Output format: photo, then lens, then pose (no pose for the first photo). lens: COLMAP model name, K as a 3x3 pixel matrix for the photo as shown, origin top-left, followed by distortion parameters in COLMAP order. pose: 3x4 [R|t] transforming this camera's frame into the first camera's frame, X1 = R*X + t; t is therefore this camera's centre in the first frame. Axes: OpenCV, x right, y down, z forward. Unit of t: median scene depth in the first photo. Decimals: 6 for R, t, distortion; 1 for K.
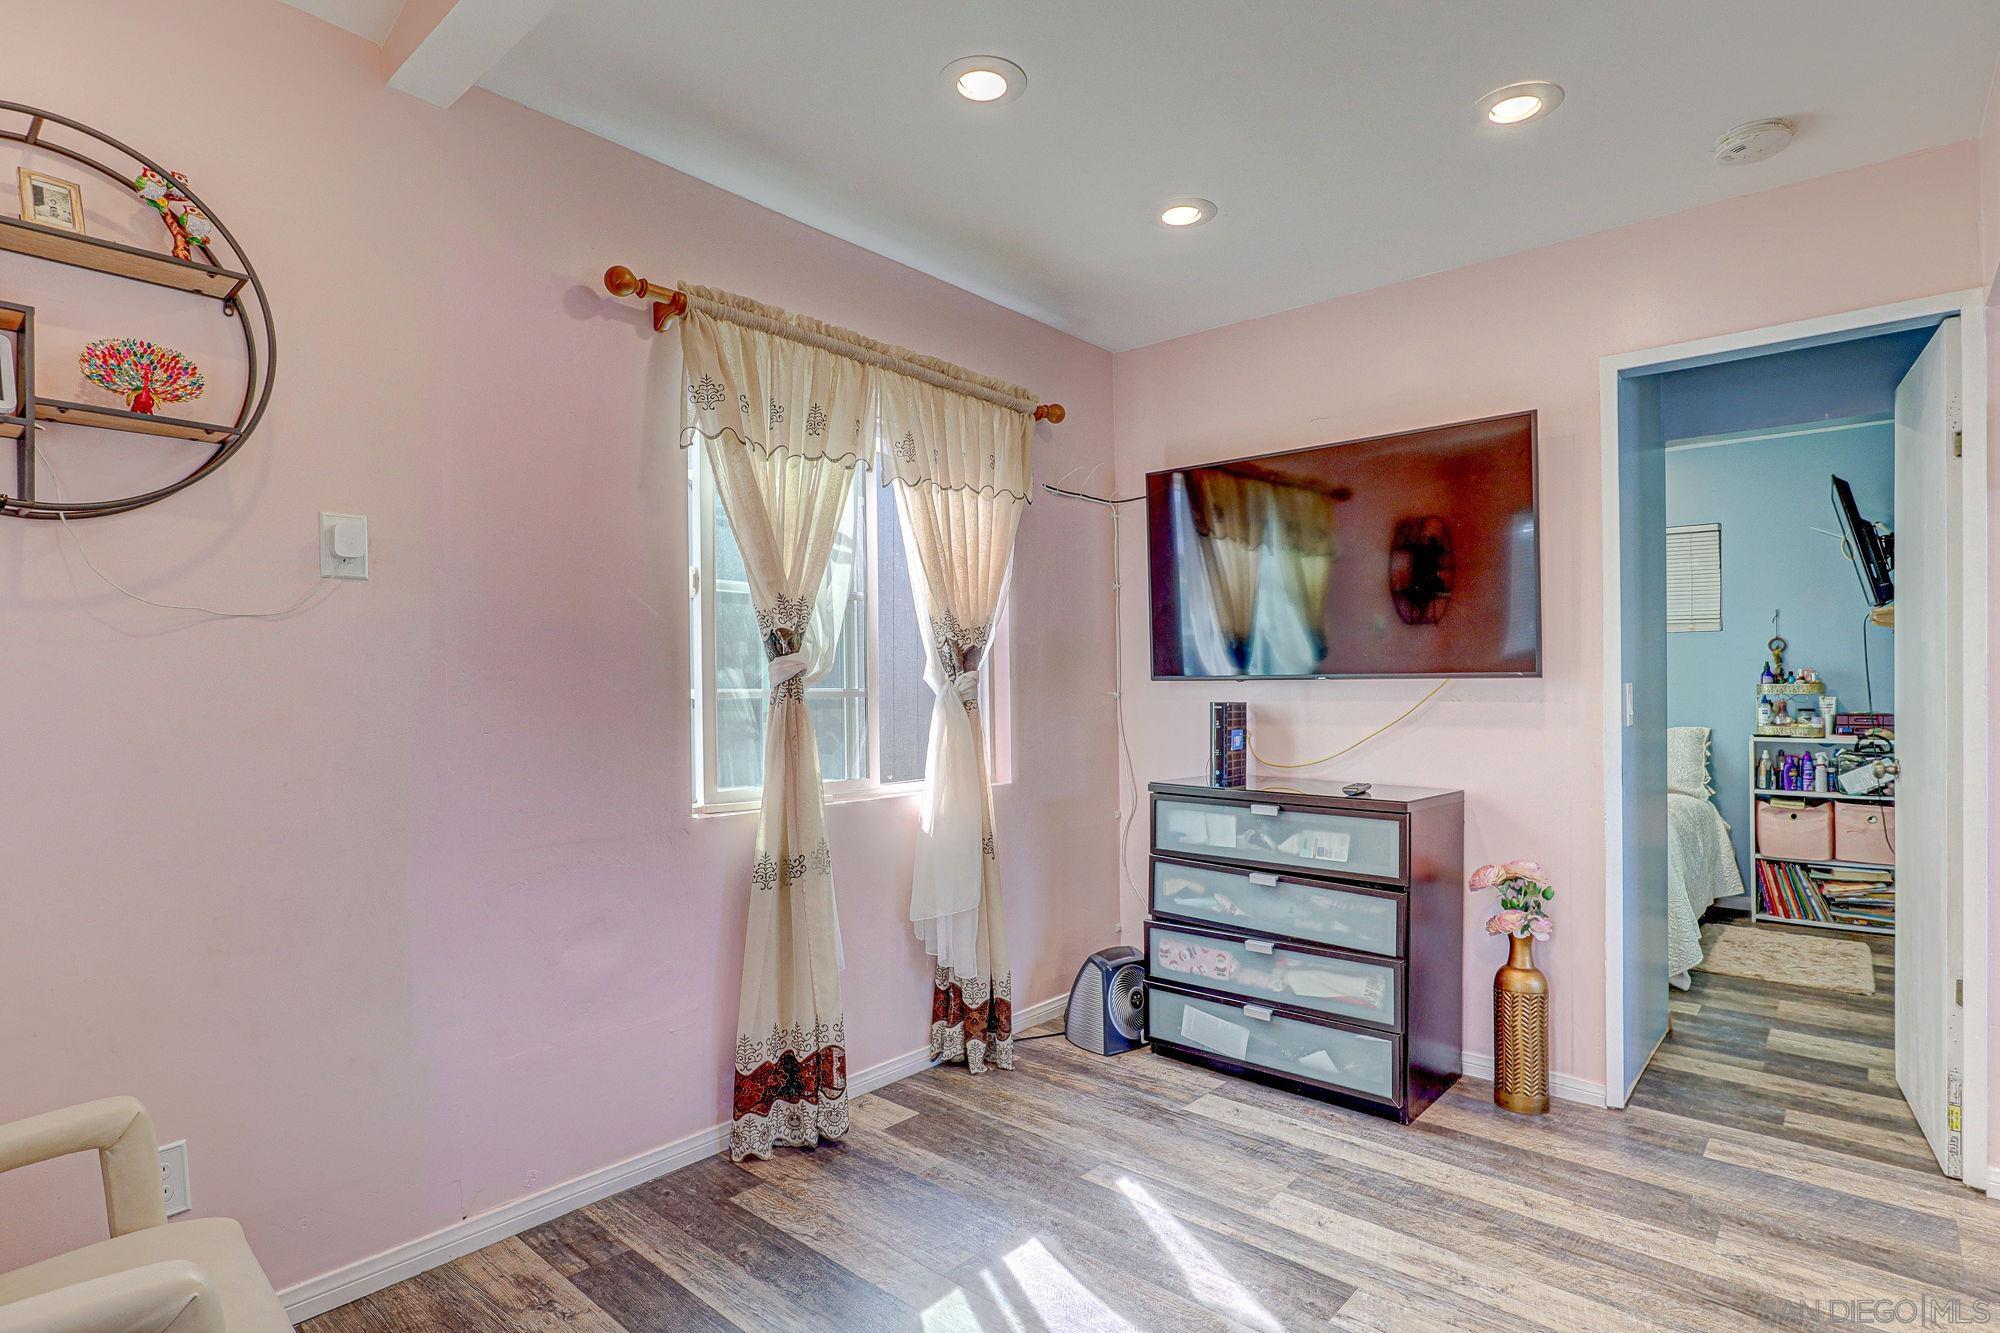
lens RADIAL K [[1014.6, 0, 1010.2], [0, 1014.6, 677.9], [0, 0, 1]] dist [-0.040012, -0.000083]
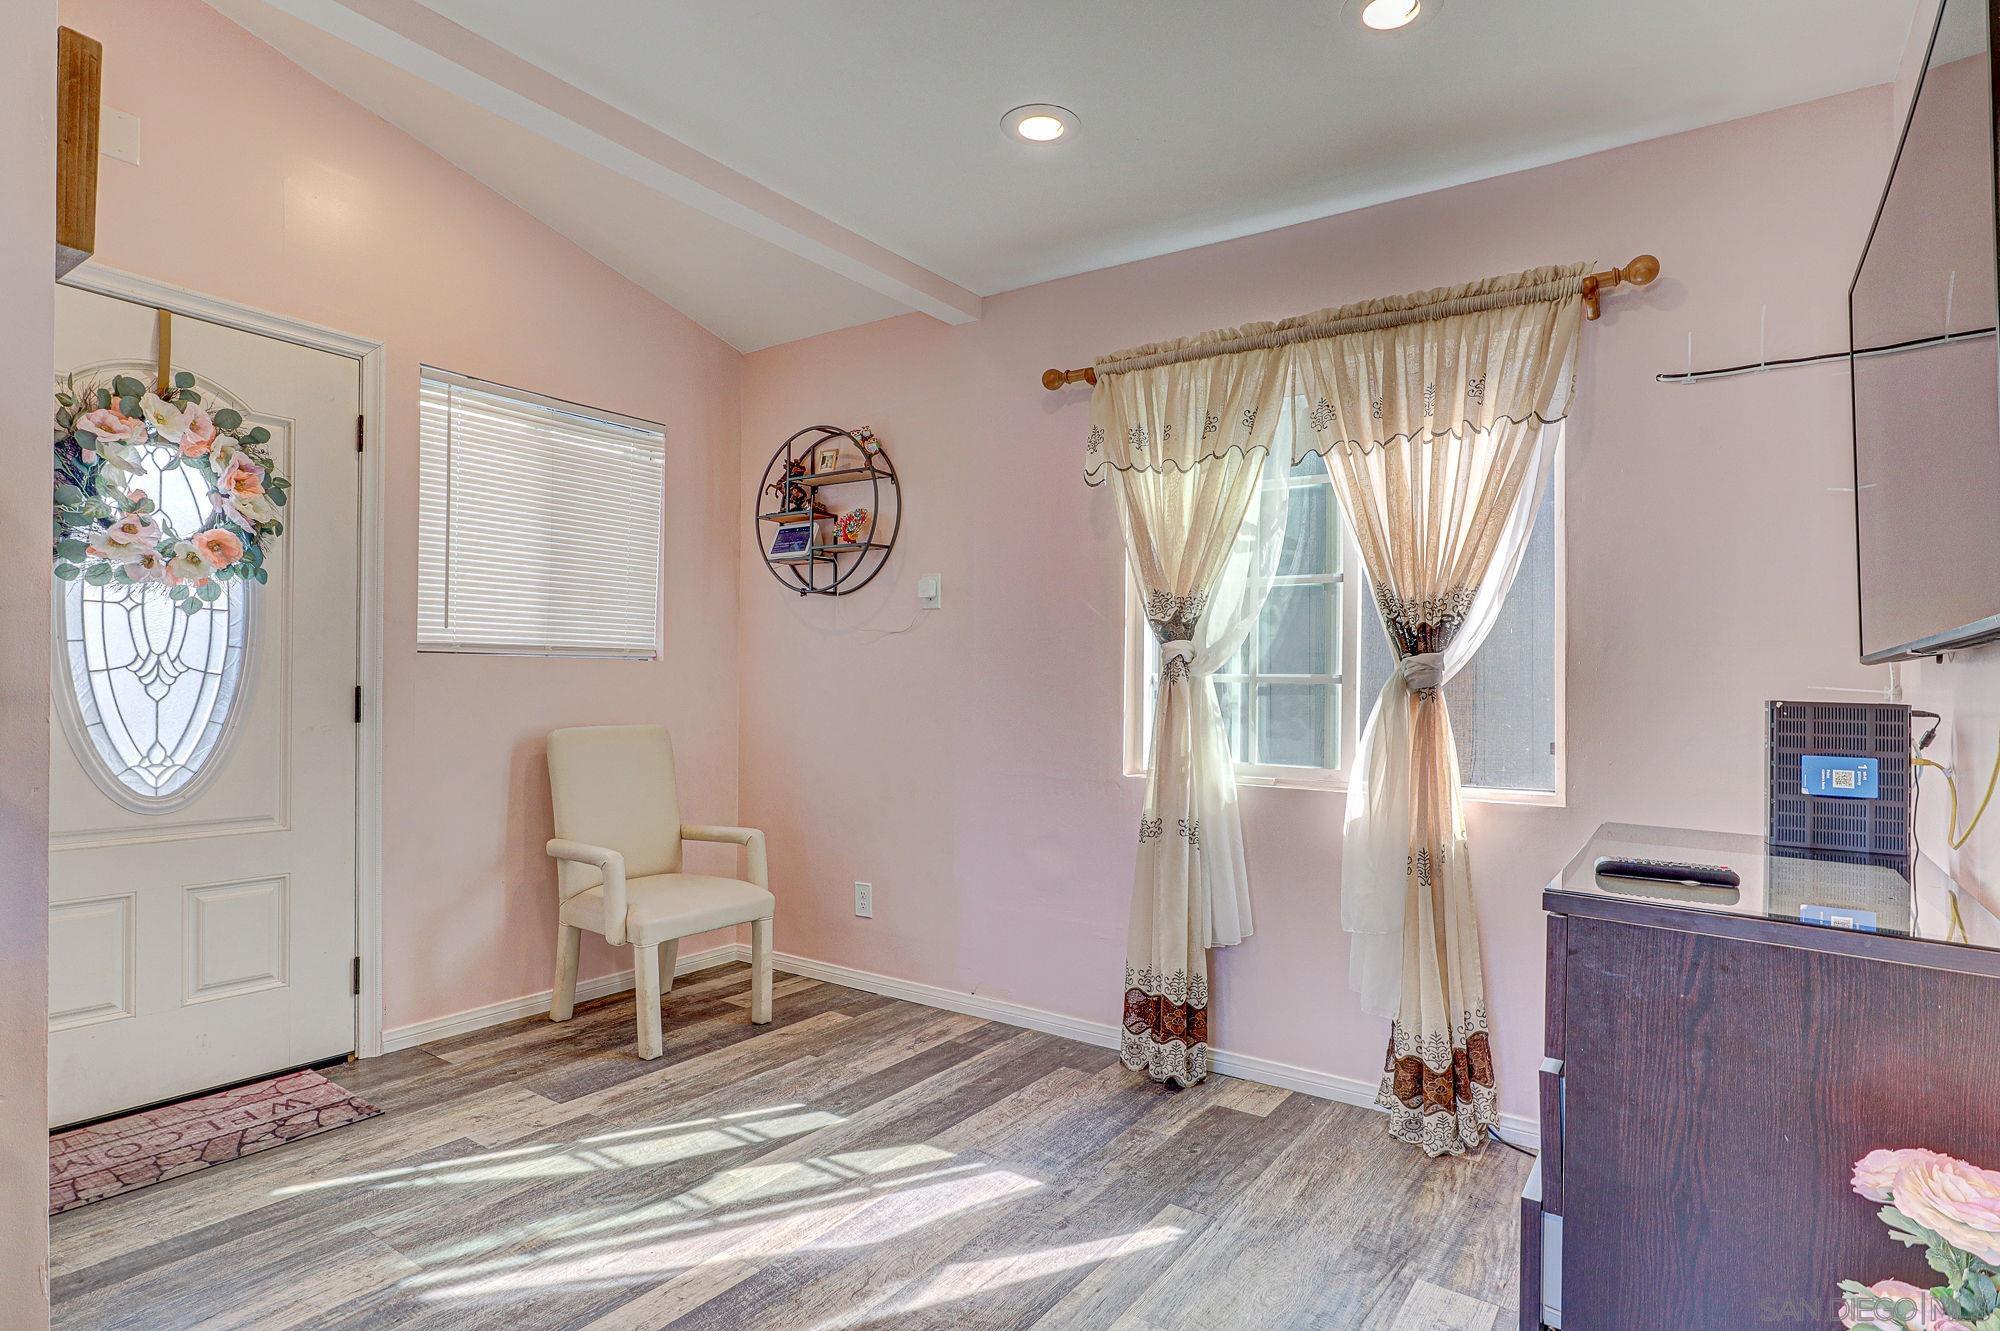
lens RADIAL K [[1014.6, 0, 1011.3], [0, 1014.6, 662.2], [0, 0, 1]] dist [-0.040012, -0.000083]
pose [[0.110755, -0.015225, -0.993731, 0.914543], [-0.009939, 0.999816, -0.016426, 0.021487], [0.993798, 0.011696, 0.110583, 0.713710]]
